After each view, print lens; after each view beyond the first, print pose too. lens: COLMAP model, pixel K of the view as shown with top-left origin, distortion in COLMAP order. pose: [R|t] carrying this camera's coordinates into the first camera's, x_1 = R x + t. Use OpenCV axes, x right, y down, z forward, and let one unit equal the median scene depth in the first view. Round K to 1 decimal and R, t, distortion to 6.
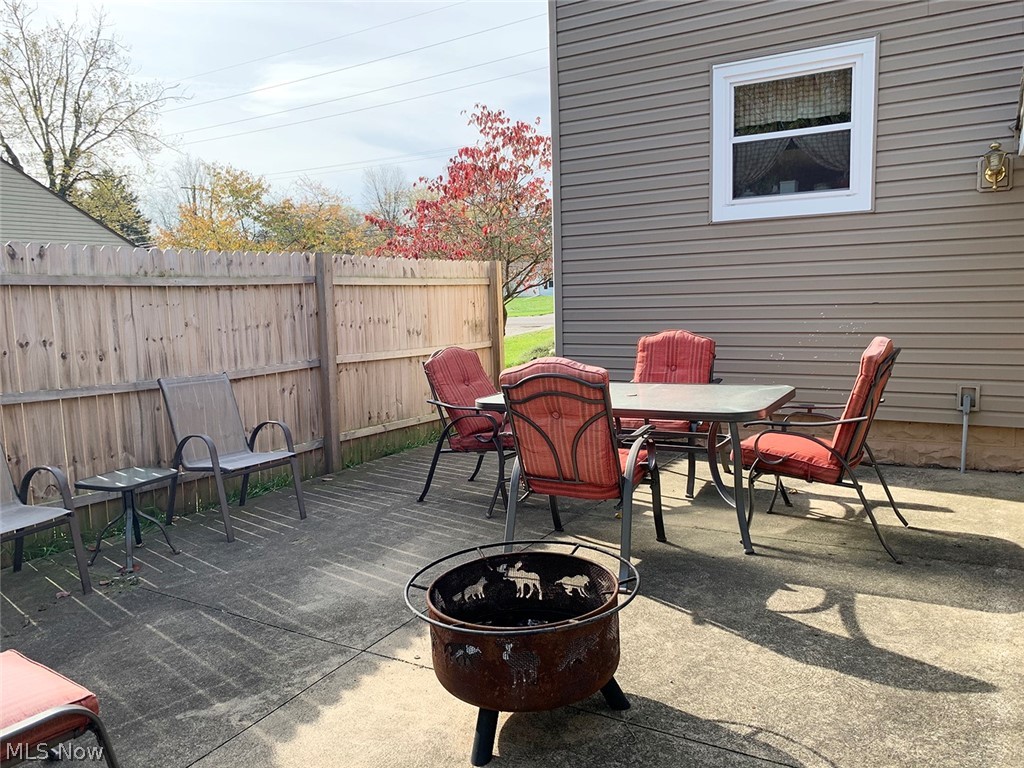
lens RADIAL K [[782.3, 0, 512.6], [0, 782.3, 382.9], [0, 0, 1]] dist [0.034934, -0.036494]
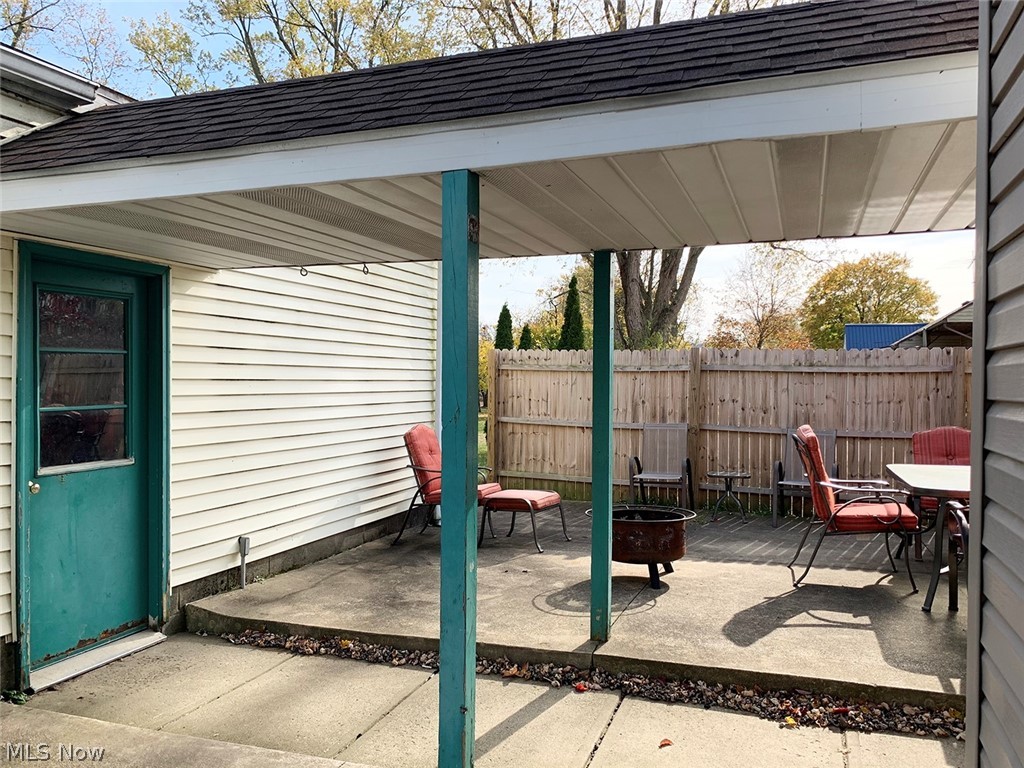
lens RADIAL K [[782.3, 0, 513.5], [0, 782.3, 383.7], [0, 0, 1]] dist [0.034934, -0.036494]
pose [[0.181940, 0.036480, -0.982633, 1.070643], [-0.131090, 0.991291, 0.012530, -0.041422], [0.974532, 0.126533, 0.185138, 0.117484]]
